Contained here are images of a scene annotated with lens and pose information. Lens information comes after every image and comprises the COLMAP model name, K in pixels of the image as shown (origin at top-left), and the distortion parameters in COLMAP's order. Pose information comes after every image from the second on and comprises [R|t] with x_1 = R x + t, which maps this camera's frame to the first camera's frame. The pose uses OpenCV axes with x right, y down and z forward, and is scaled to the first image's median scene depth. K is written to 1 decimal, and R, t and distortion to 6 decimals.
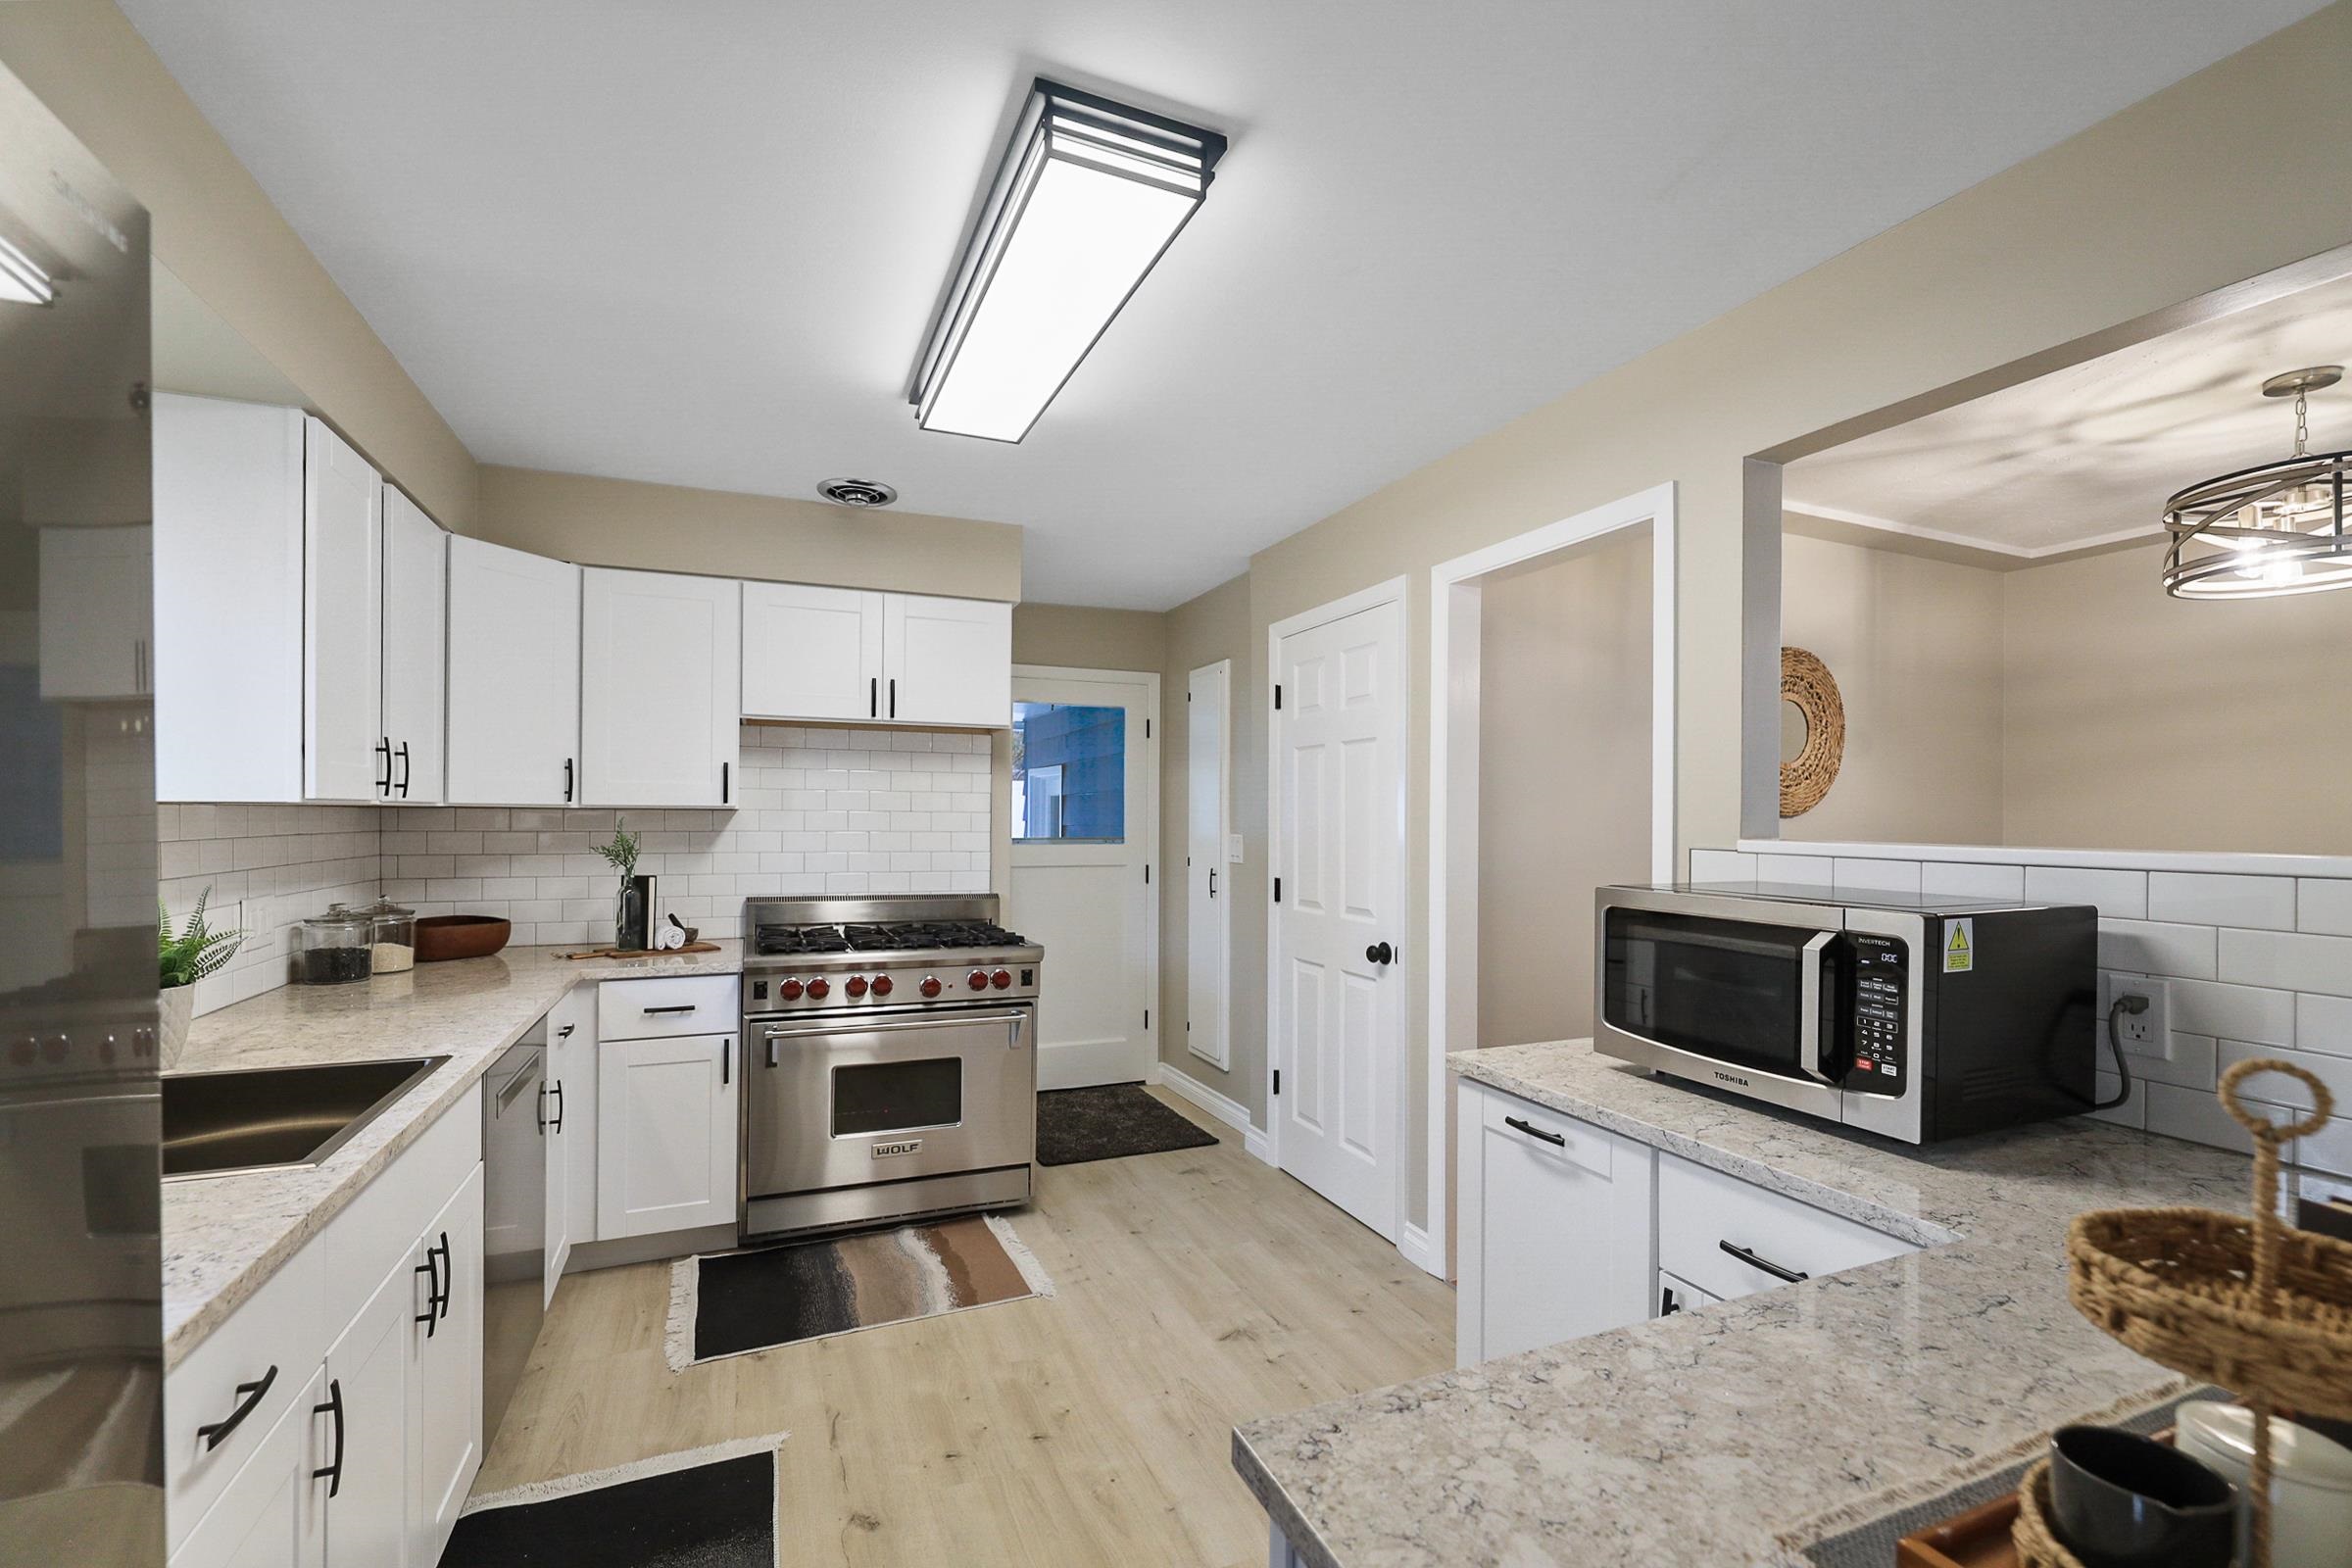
lens RADIAL K [[988.6, 0, 1187.8], [0, 988.6, 820.2], [0, 0, 1]] dist [-0.002659, -0.000331]
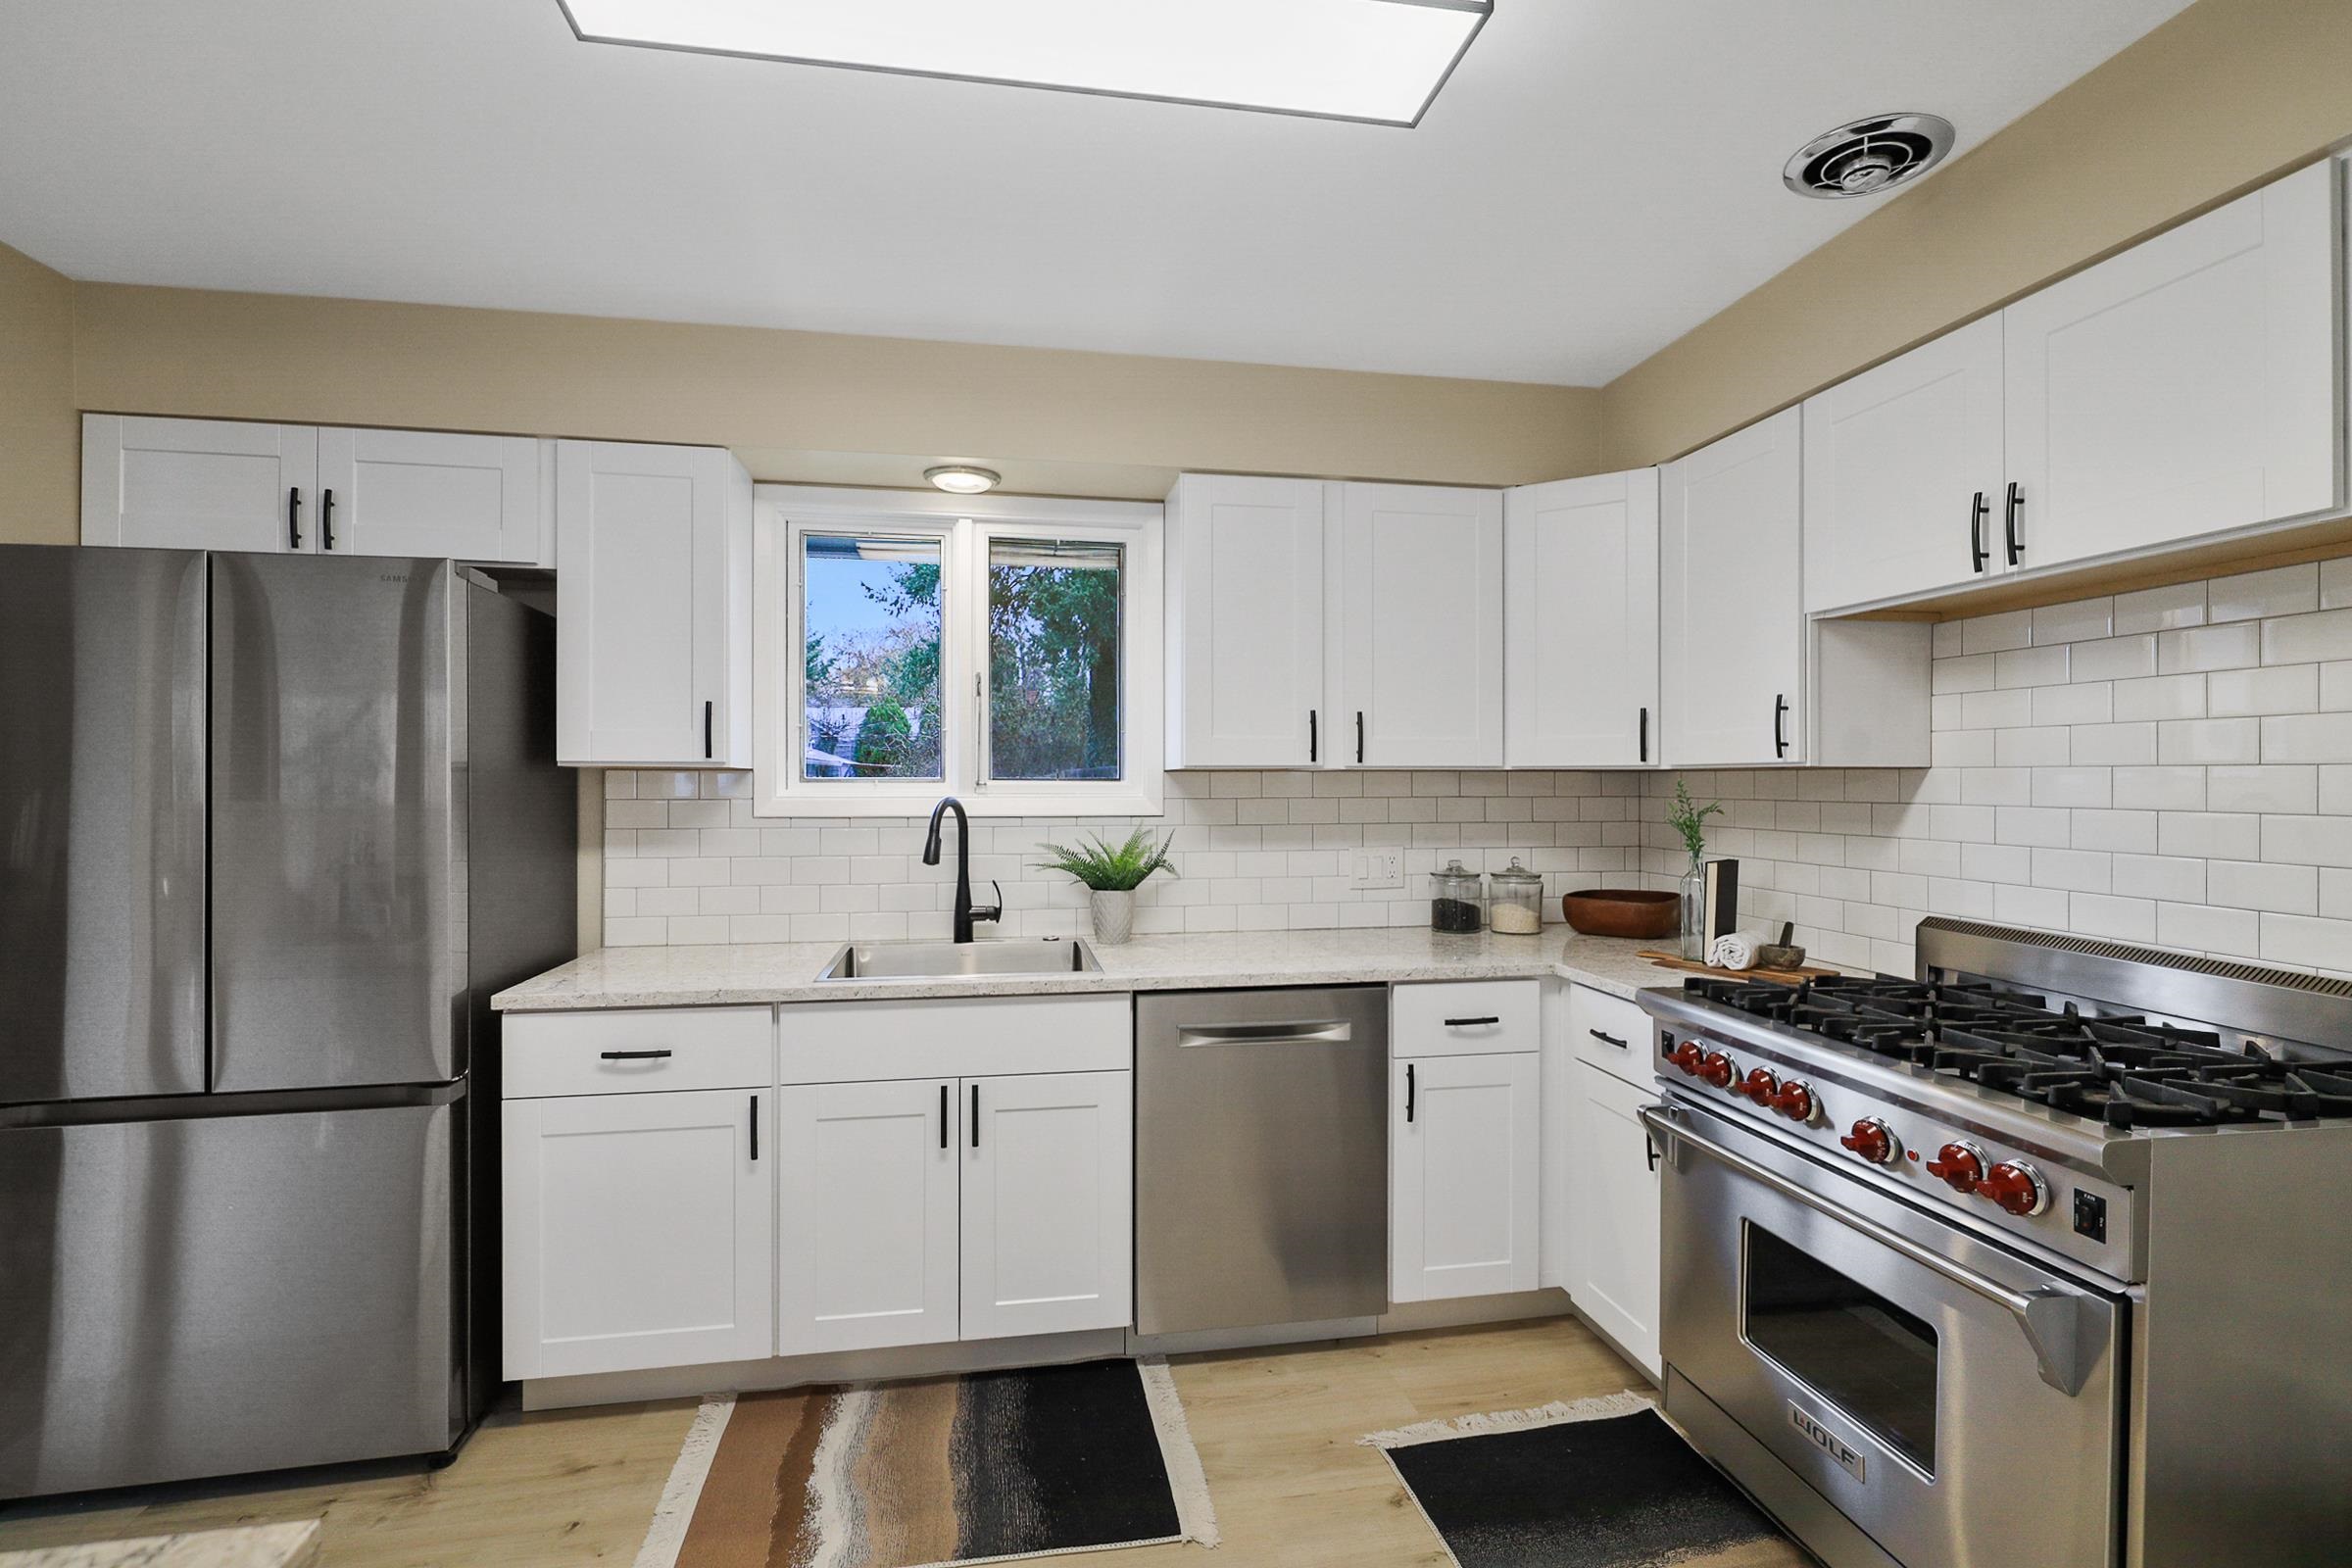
lens RADIAL K [[1091.6, 0, 1177.2], [0, 1091.6, 775.6], [0, 0, 1]] dist [-0.001421, -0.000391]
pose [[-0.224594, -0.008488, -0.974415, 0.319840], [-0.005785, 0.999956, -0.007378, 0.001877], [0.974435, 0.003980, -0.224633, 0.794506]]
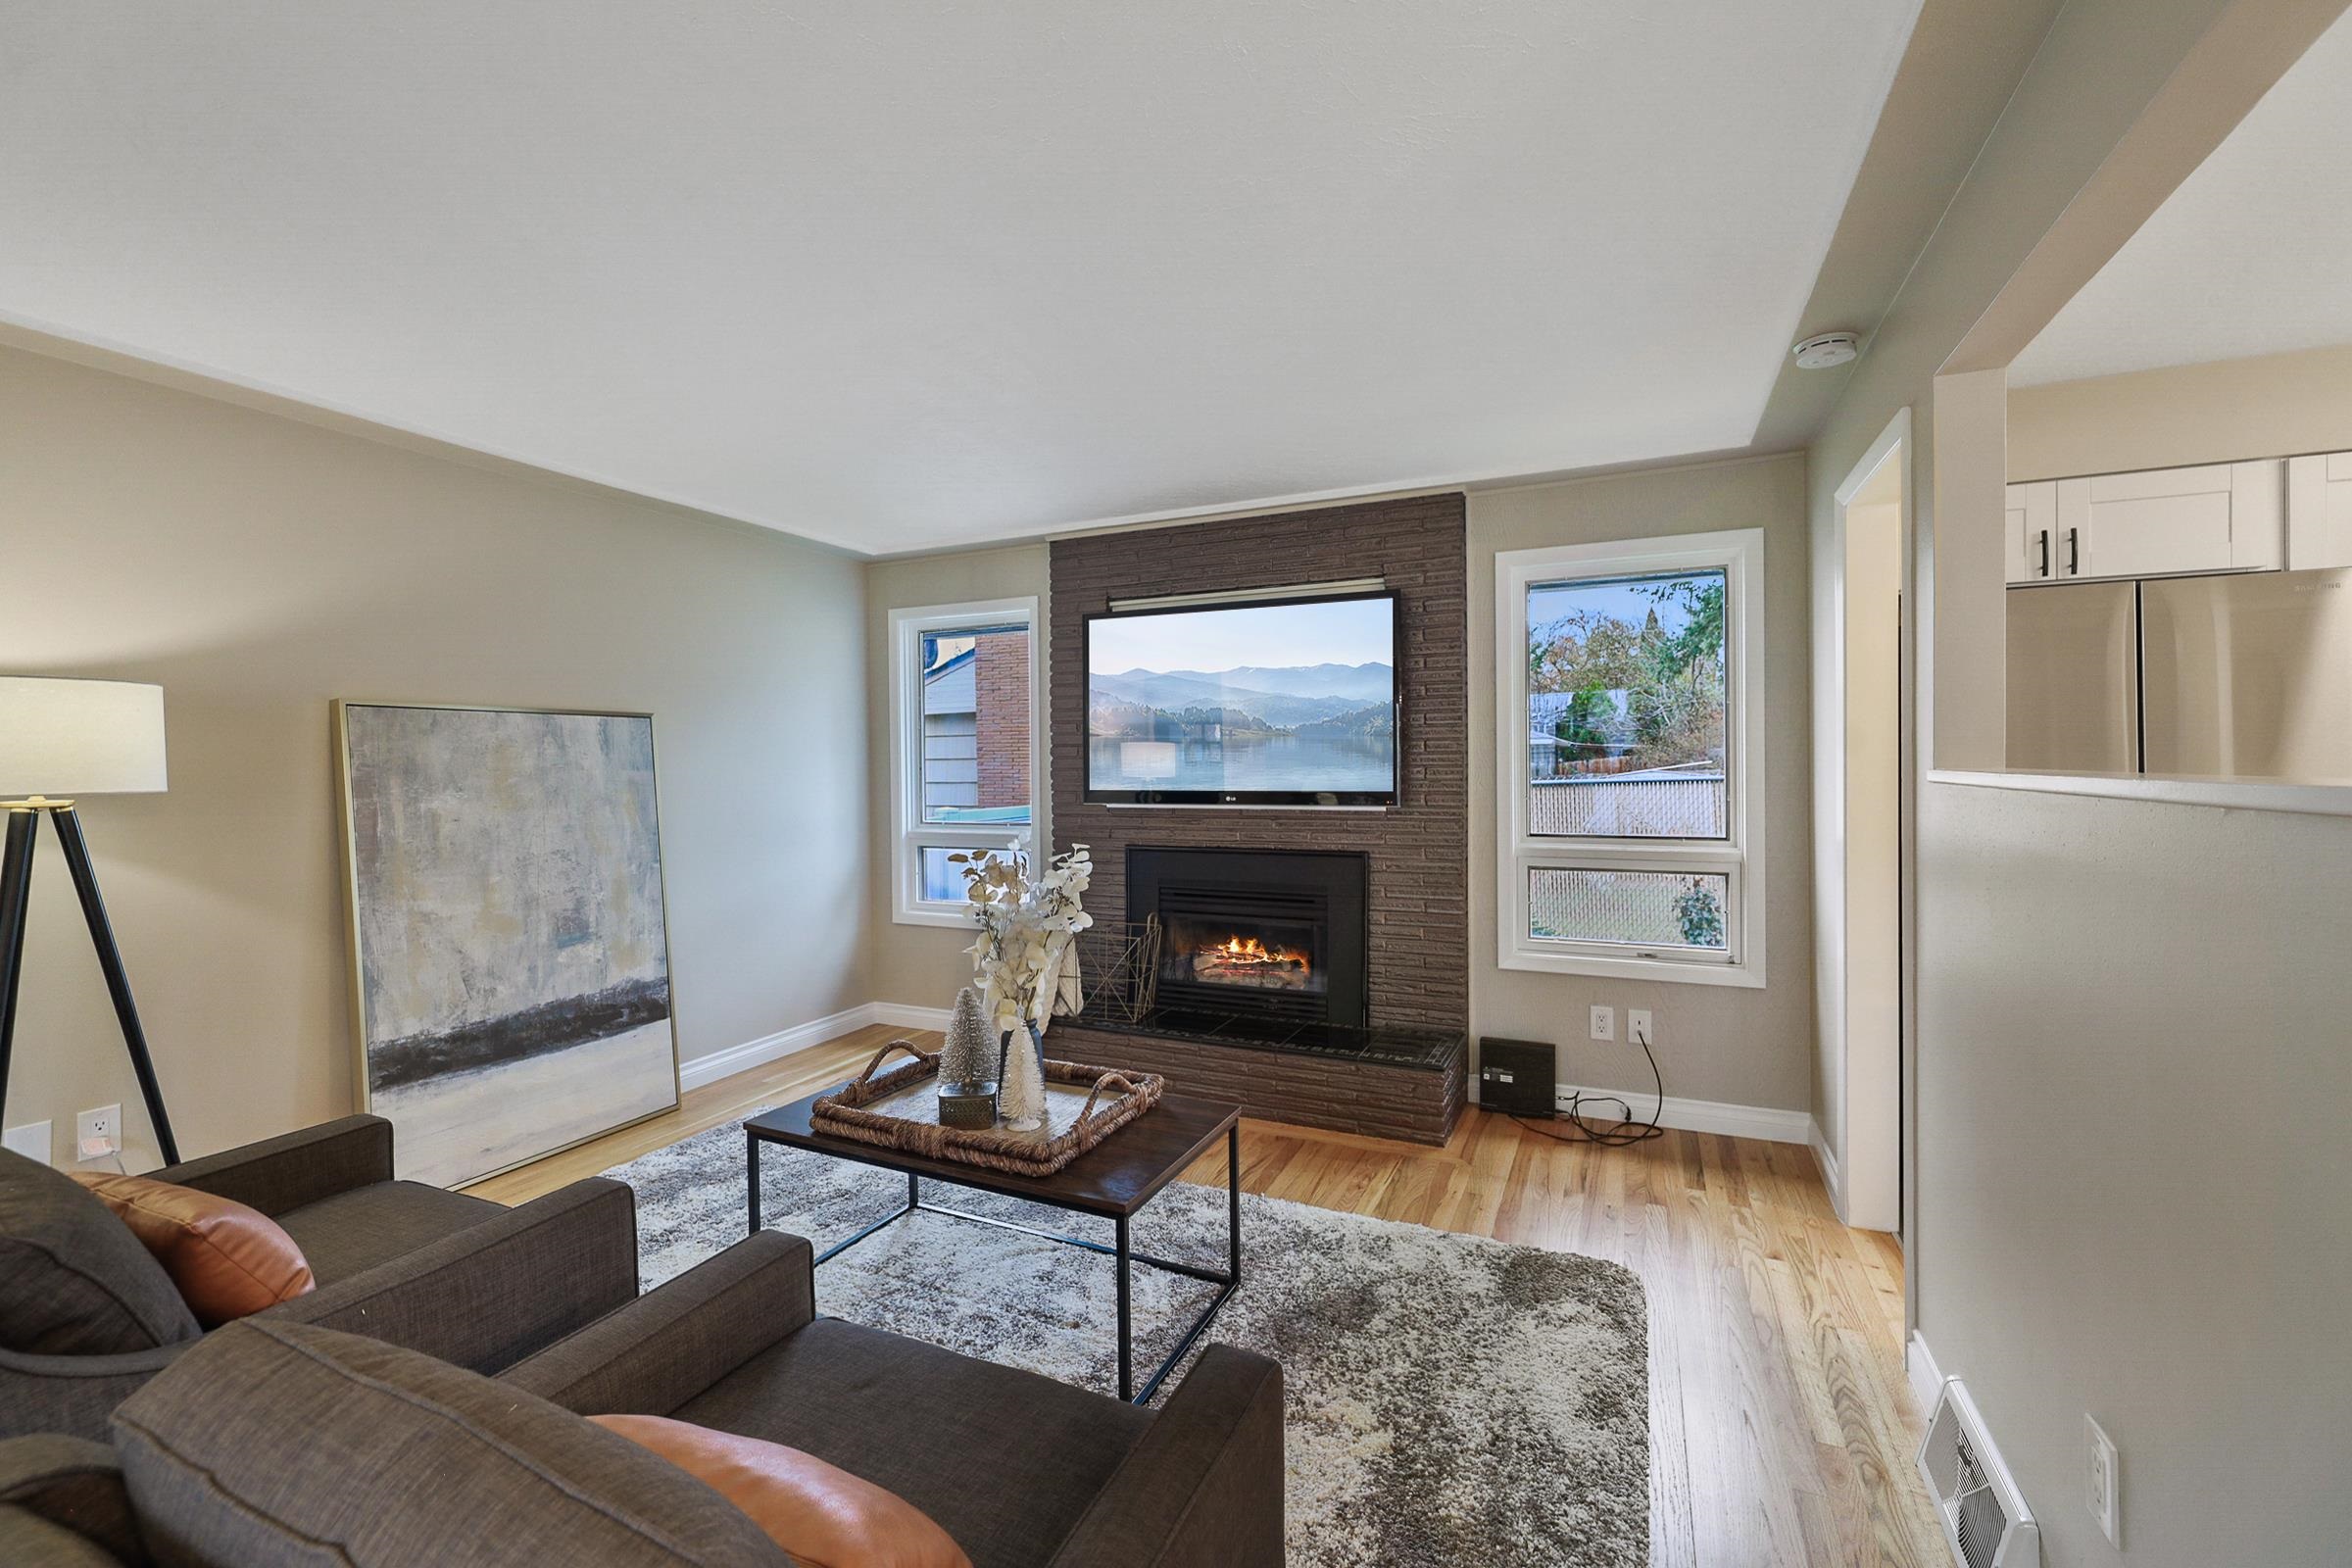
lens RADIAL K [[977.5, 0, 1180.6], [0, 977.5, 768.9], [0, 0, 1]] dist [-0.000359, -0.000414]
pose [[-0.748109, 0.007467, -0.663534, 0.911991], [0.004503, 0.999971, 0.006176, 0.008083], [0.663561, 0.001632, -0.748120, 0.161512]]
